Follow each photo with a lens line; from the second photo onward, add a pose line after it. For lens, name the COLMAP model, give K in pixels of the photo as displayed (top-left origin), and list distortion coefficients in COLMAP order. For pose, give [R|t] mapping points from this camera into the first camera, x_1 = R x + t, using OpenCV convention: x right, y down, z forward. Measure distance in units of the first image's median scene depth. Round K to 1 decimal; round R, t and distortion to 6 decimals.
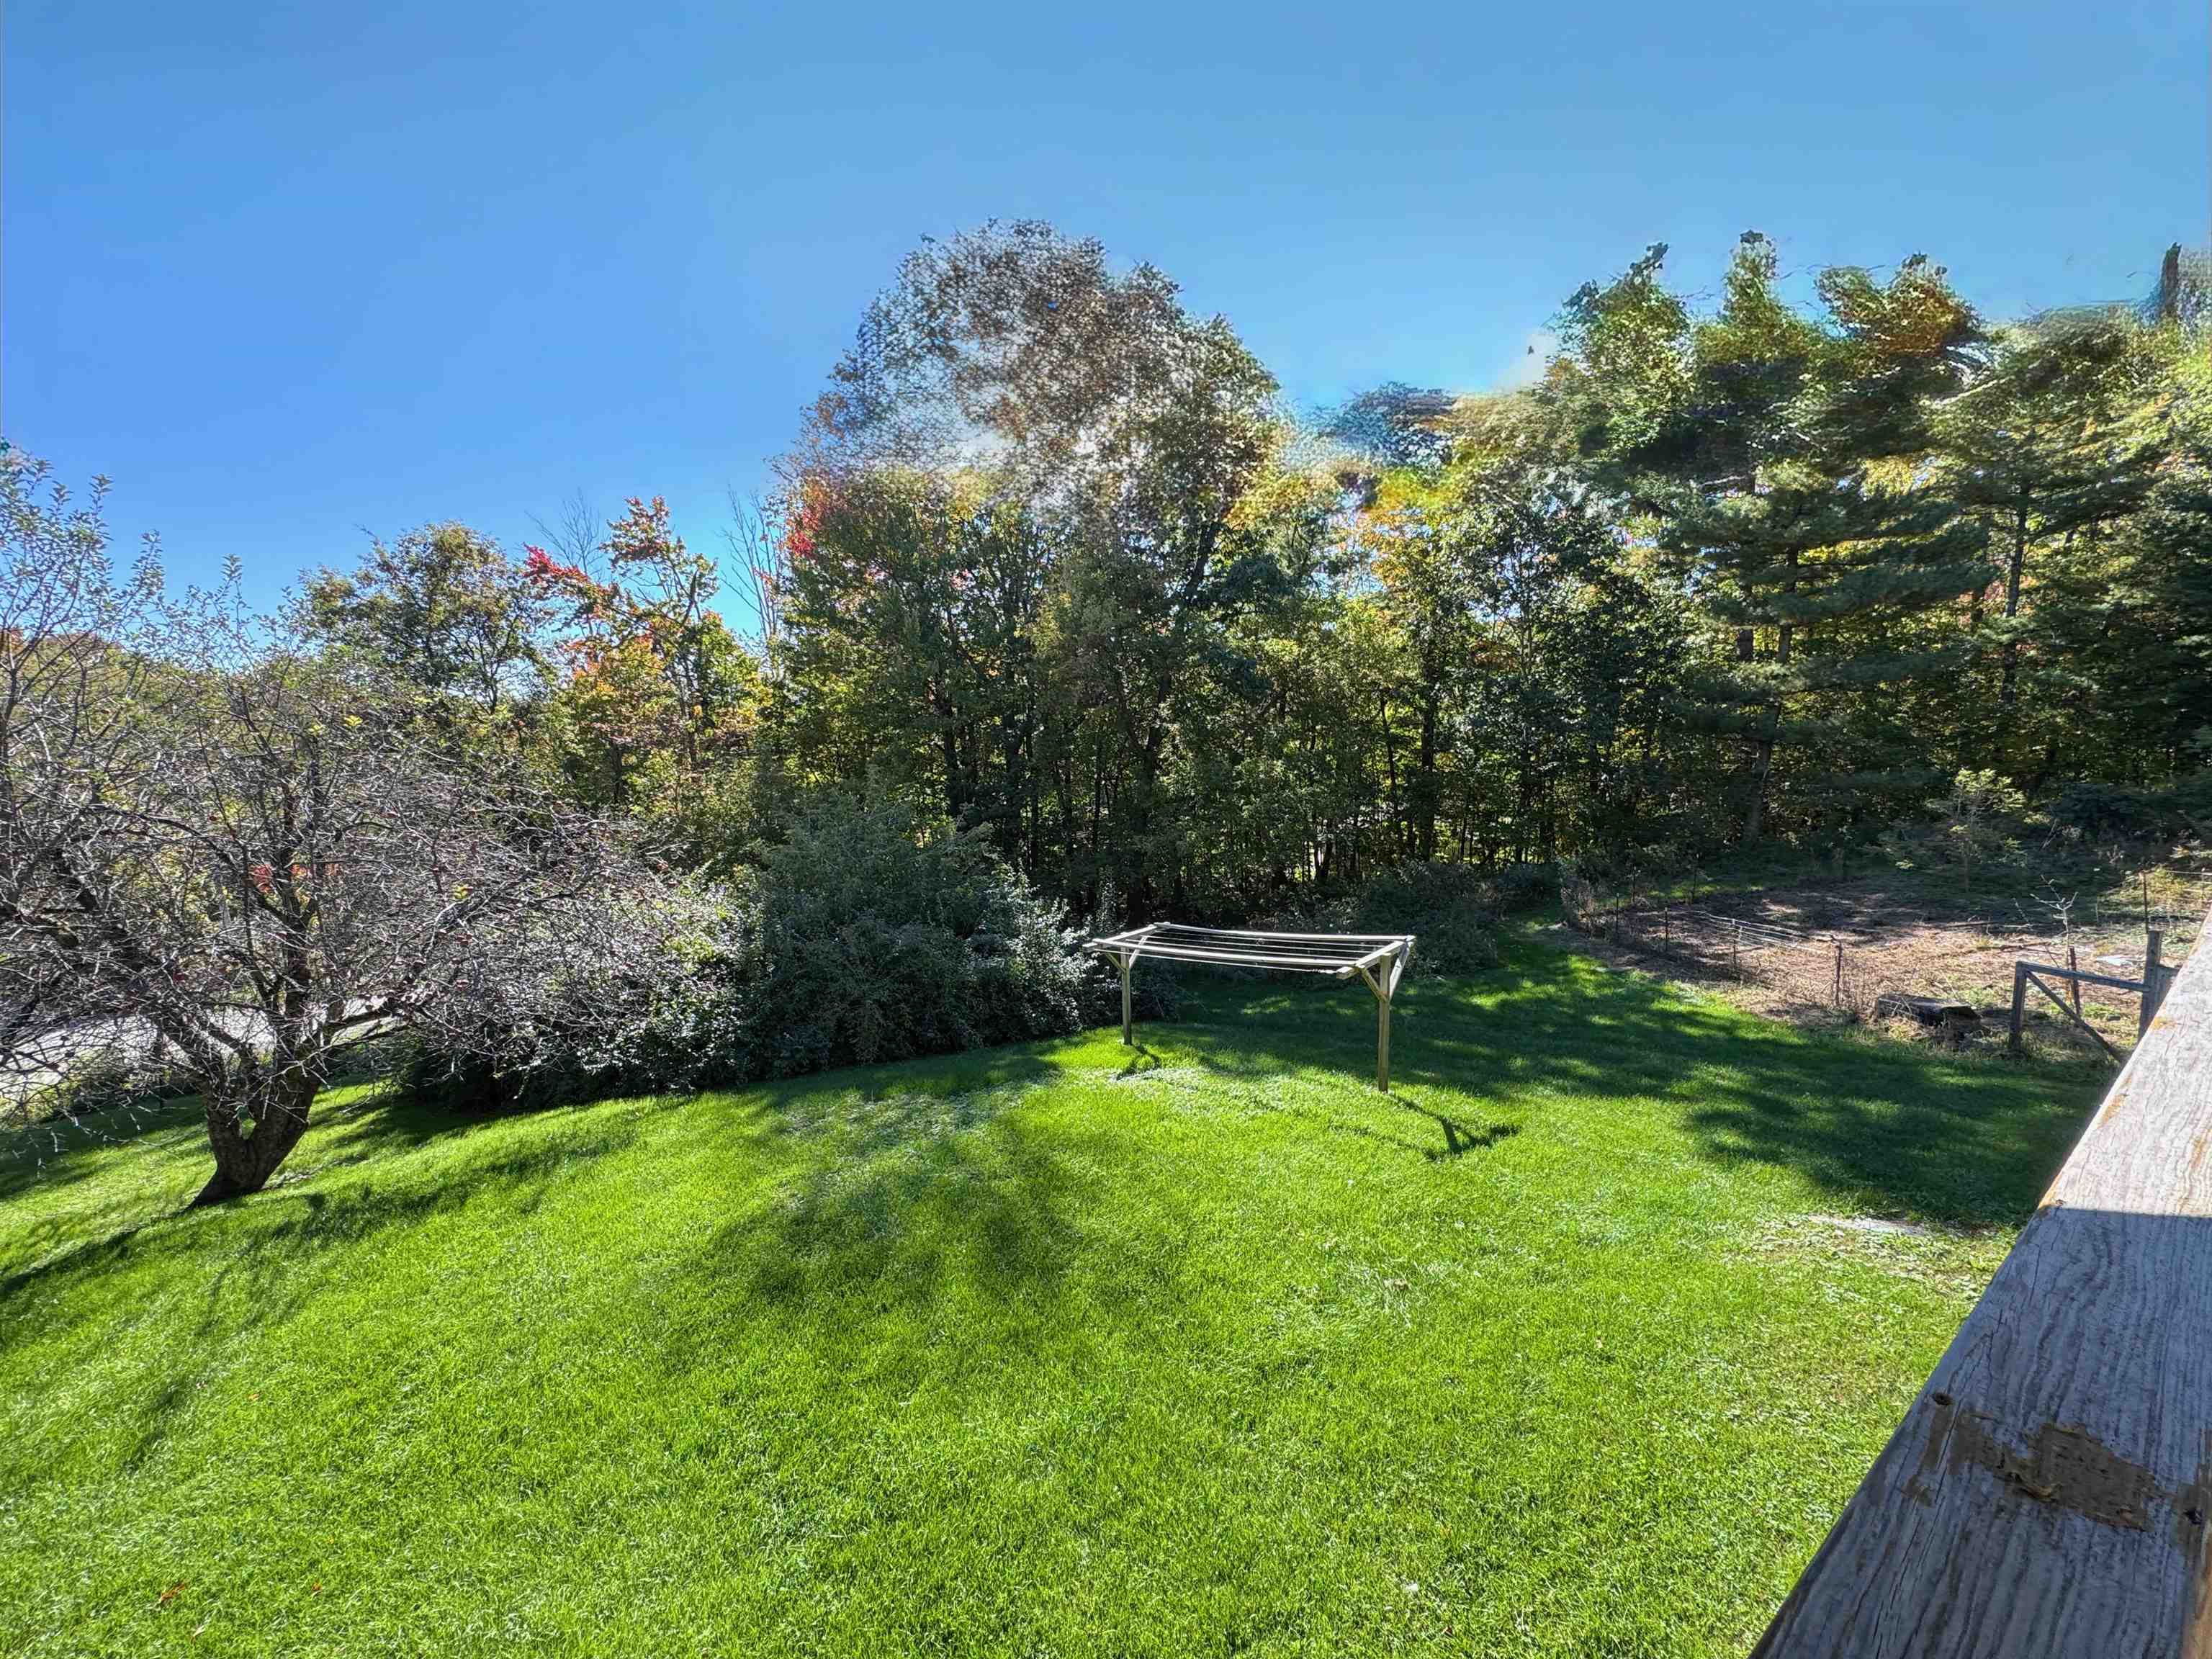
lens RADIAL K [[888.4, 0, 1104.1], [0, 888.4, 831.1], [0, 0, 1]] dist [0.000649, -0.000192]
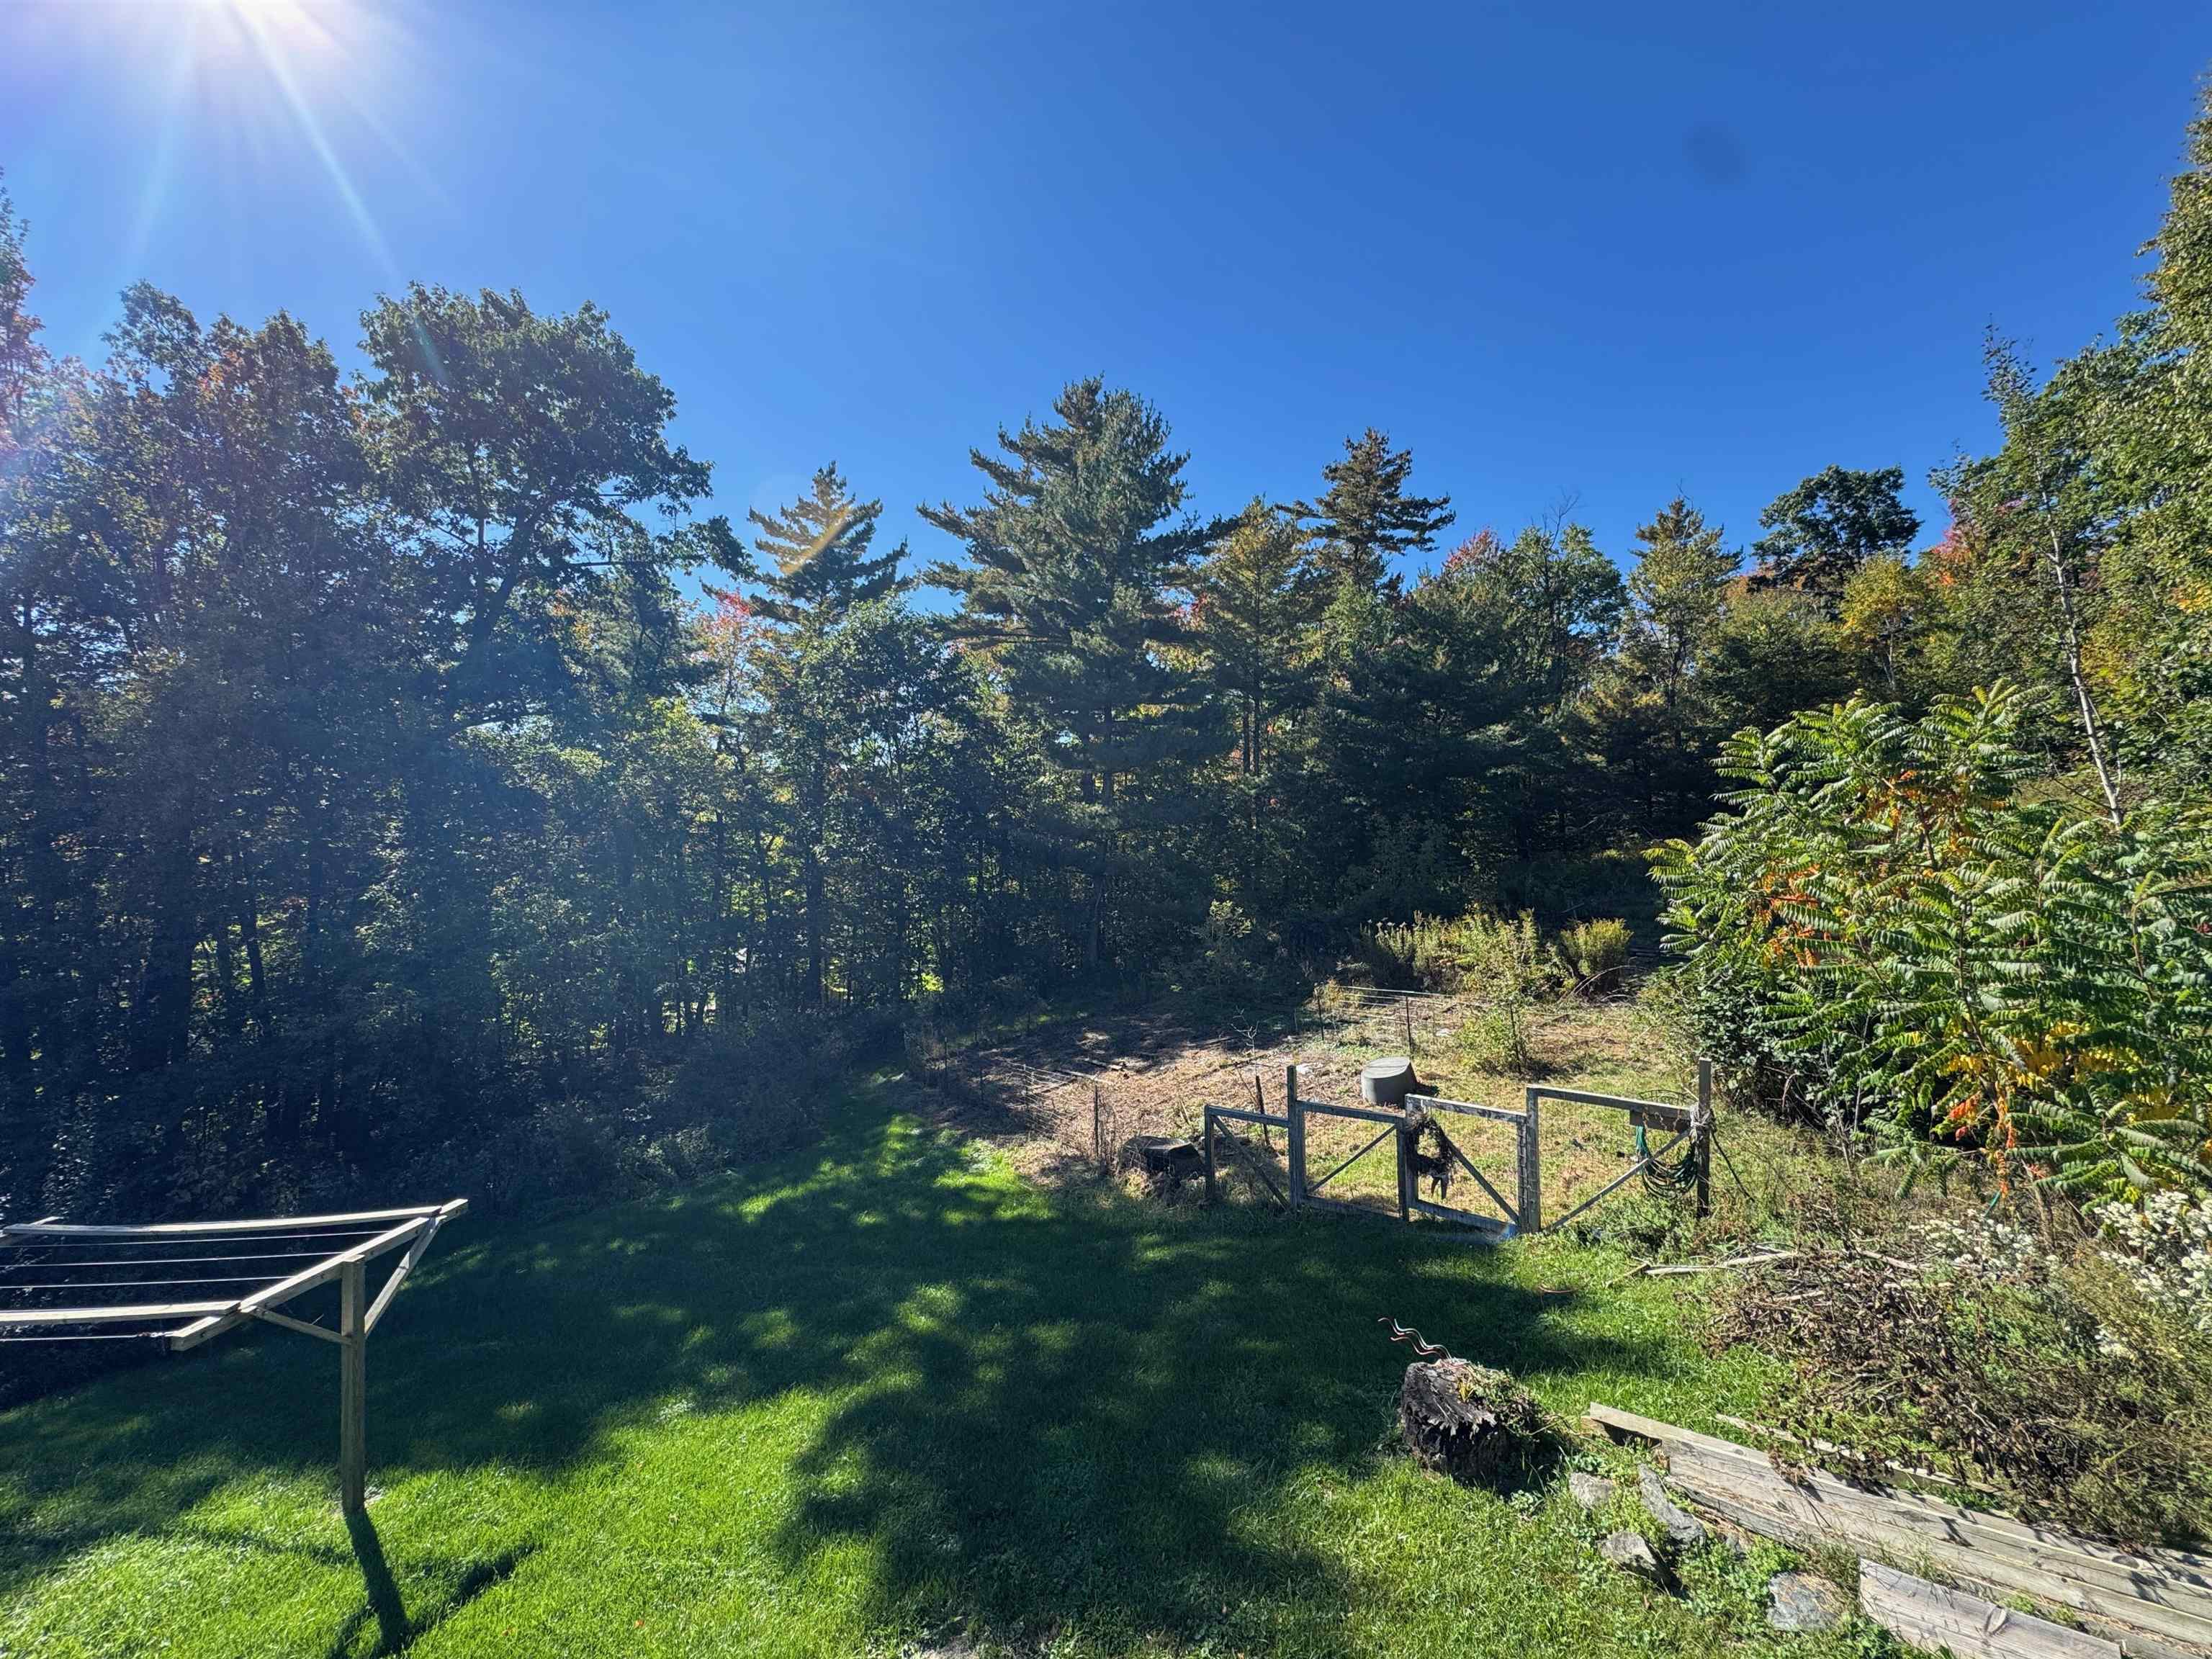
lens RADIAL K [[891.5, 0, 1102.2], [0, 891.5, 827.6], [0, 0, 1]] dist [0.000767, 0.000047]
pose [[0.836326, 0.027917, 0.547521, 0.172774], [0.050890, 0.990438, -0.128233, -0.018629], [-0.545866, 0.135108, 0.826908, 0.089448]]
